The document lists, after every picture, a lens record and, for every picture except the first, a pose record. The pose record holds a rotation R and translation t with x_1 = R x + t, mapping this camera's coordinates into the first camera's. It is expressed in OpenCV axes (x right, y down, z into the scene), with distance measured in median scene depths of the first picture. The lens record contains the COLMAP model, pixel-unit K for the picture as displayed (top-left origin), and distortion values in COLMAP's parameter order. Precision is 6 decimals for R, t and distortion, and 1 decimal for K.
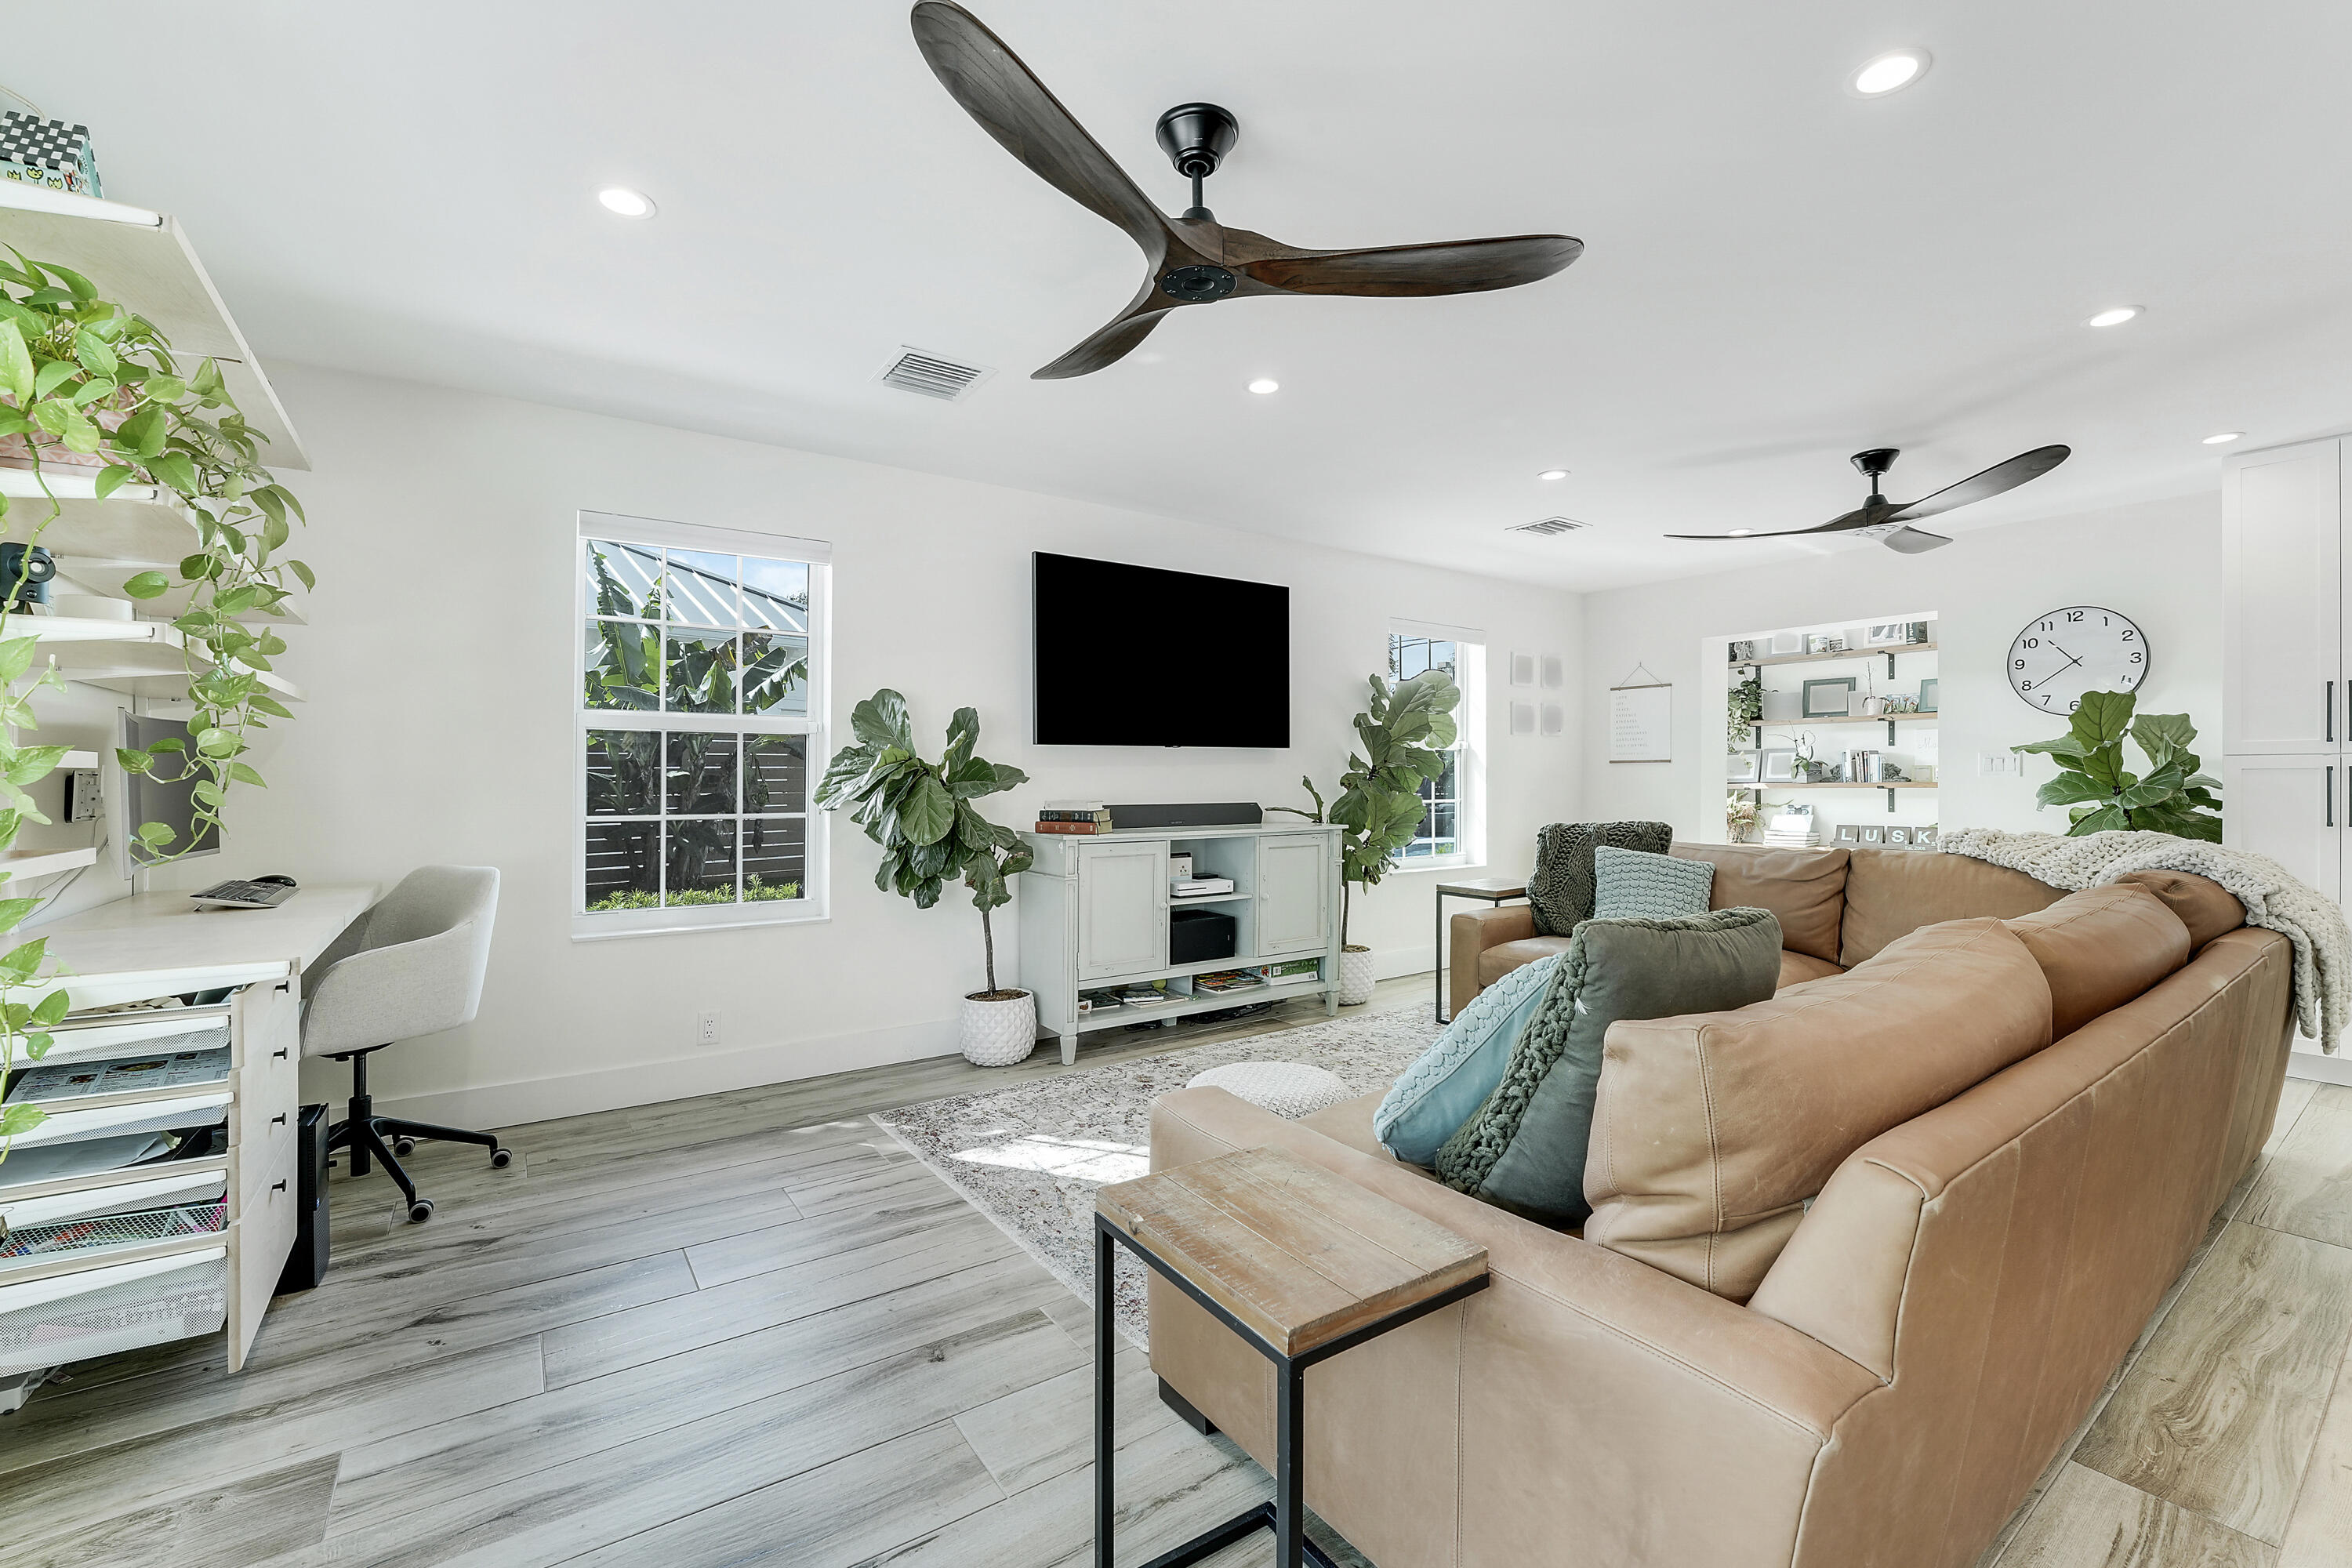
lens RADIAL K [[981.4, 0, 1176.6], [0, 981.4, 768.6], [0, 0, 1]] dist [-0.018296, 0.000770]
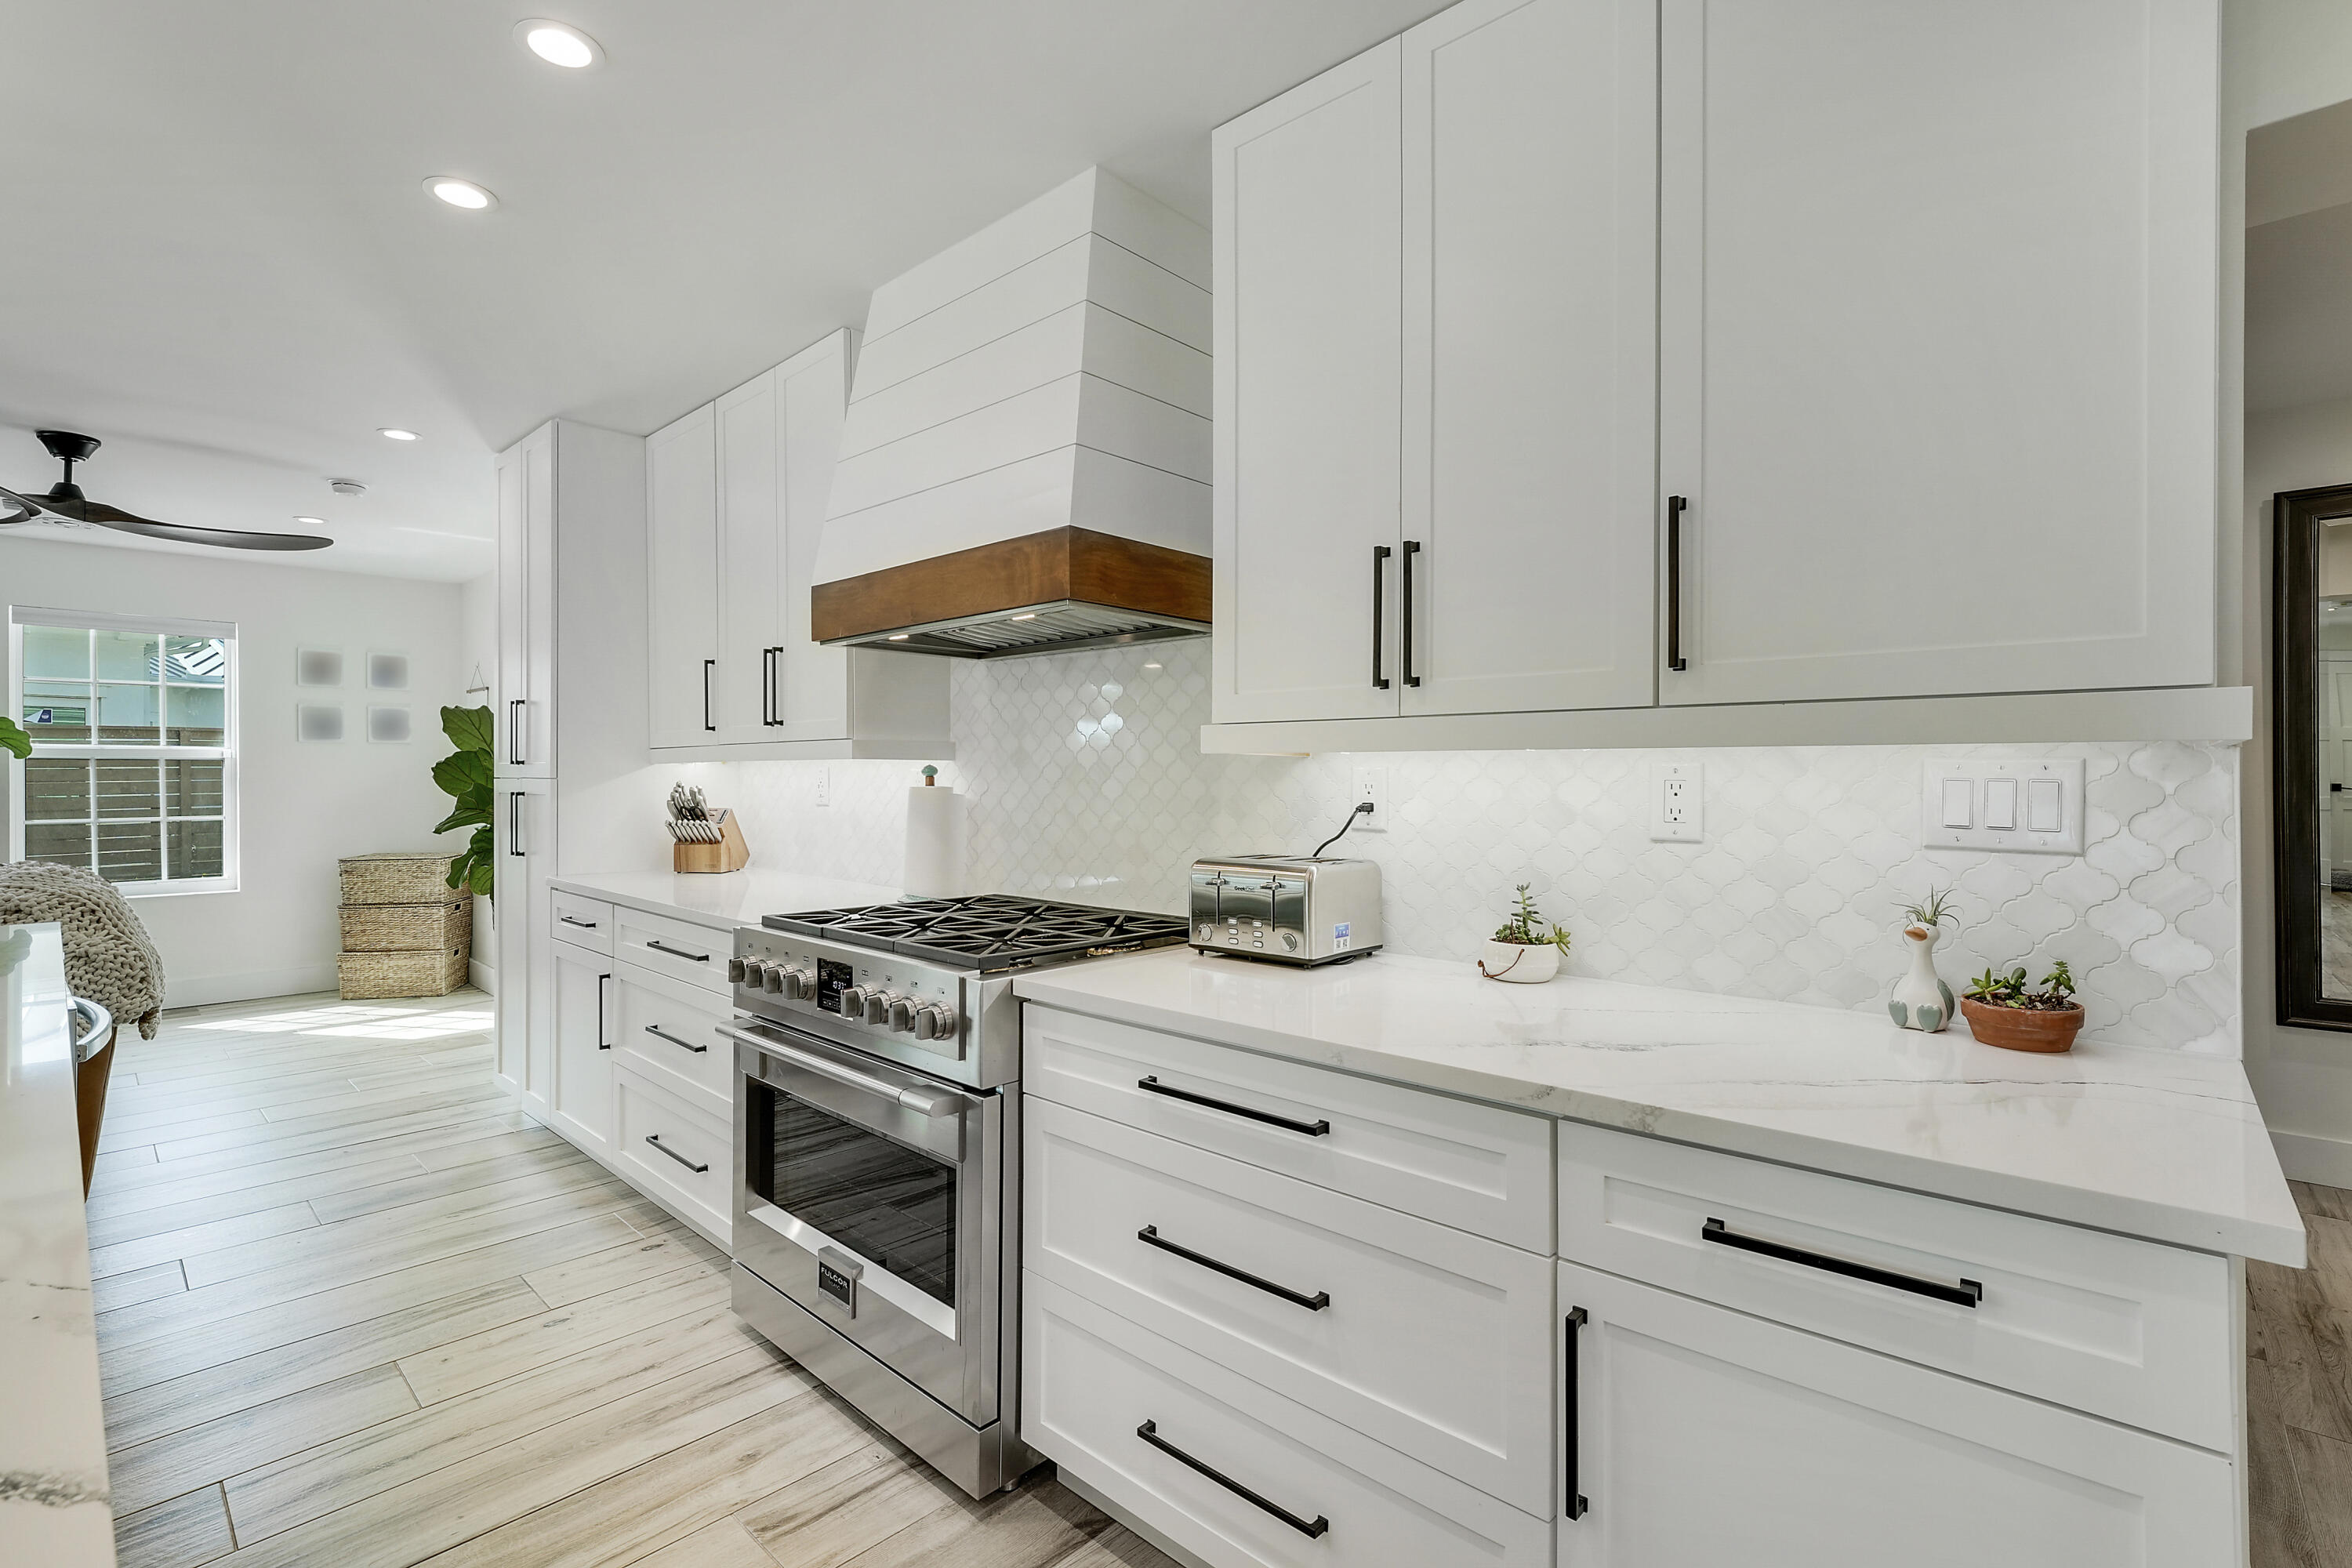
lens RADIAL K [[1035.0, 0, 1186.3], [0, 1035.0, 790.3], [0, 0, 1]] dist [-0.001384, -0.015444]
pose [[0.975073, 0.003743, 0.221852, 1.435362], [-0.008810, 0.999722, 0.021853, -0.028420], [-0.221709, -0.023262, 0.974835, -0.115181]]
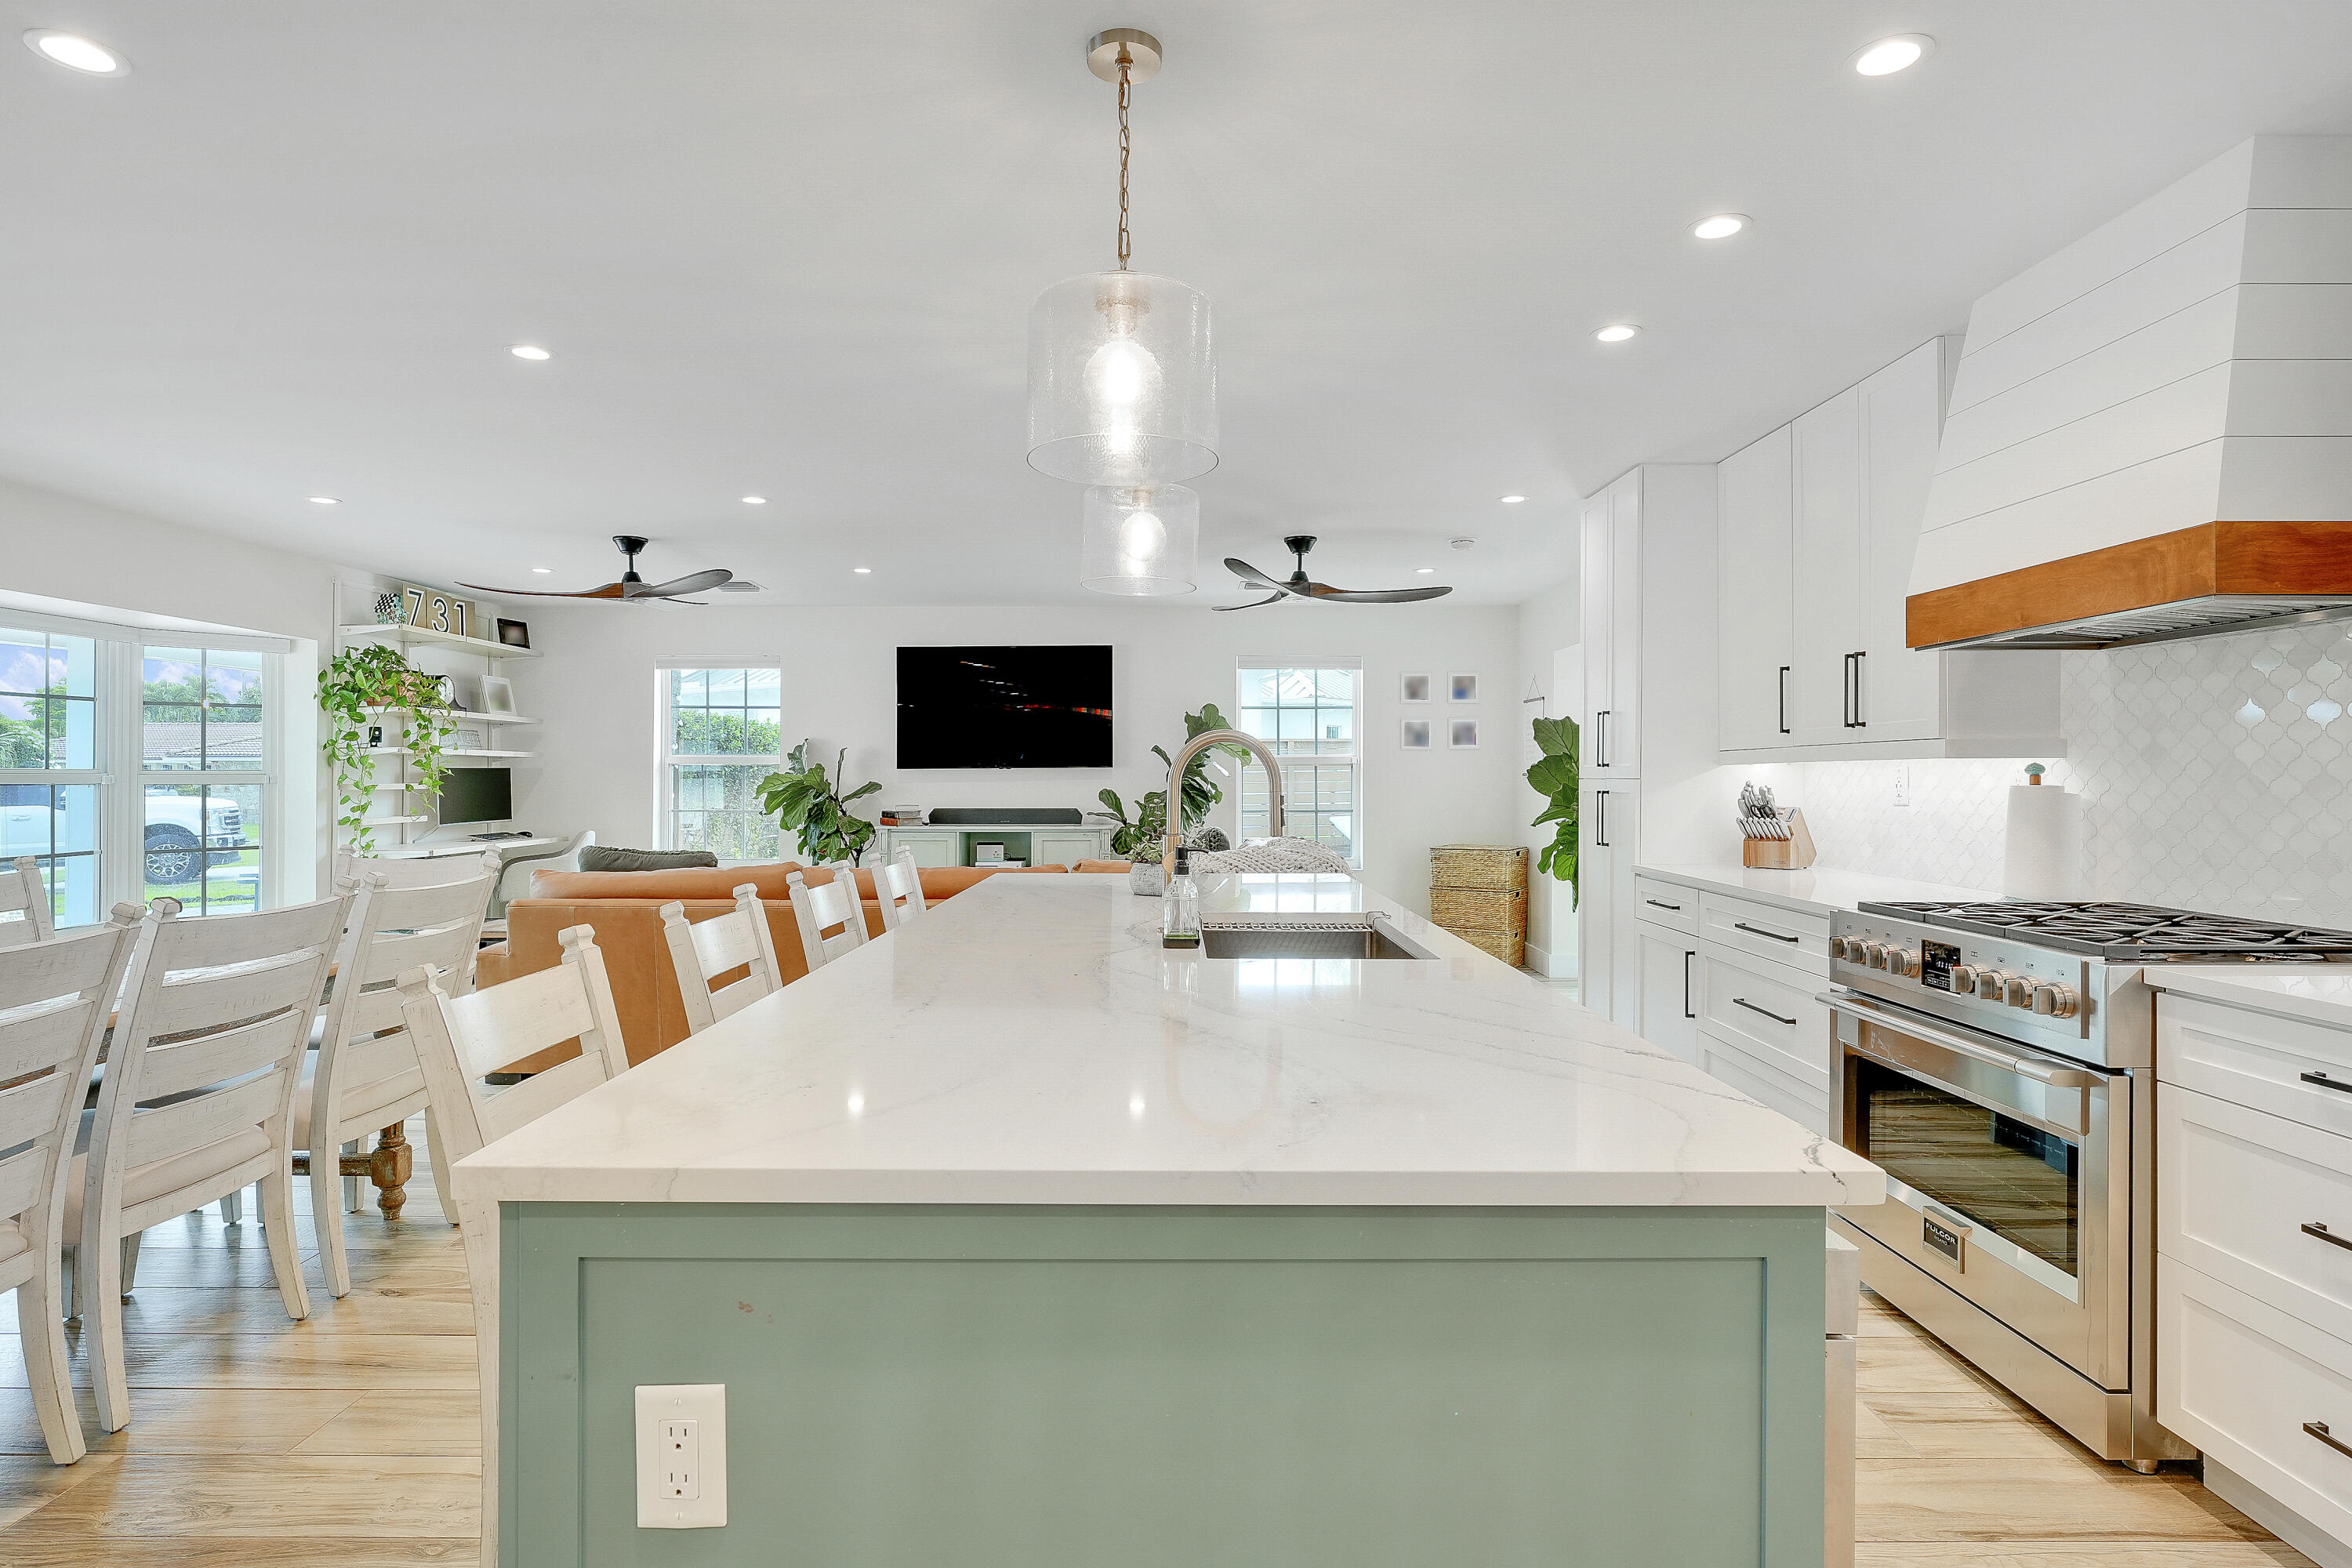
lens RADIAL K [[1217.2, 0, 1179.0], [0, 1217.2, 777.9], [0, 0, 1]] dist [0.002495, 0.001827]
pose [[0.818120, 0.002119, -0.575043, 1.421950], [0.005100, 0.999927, 0.010939, -0.030699], [0.575024, -0.011882, 0.818050, -0.360441]]
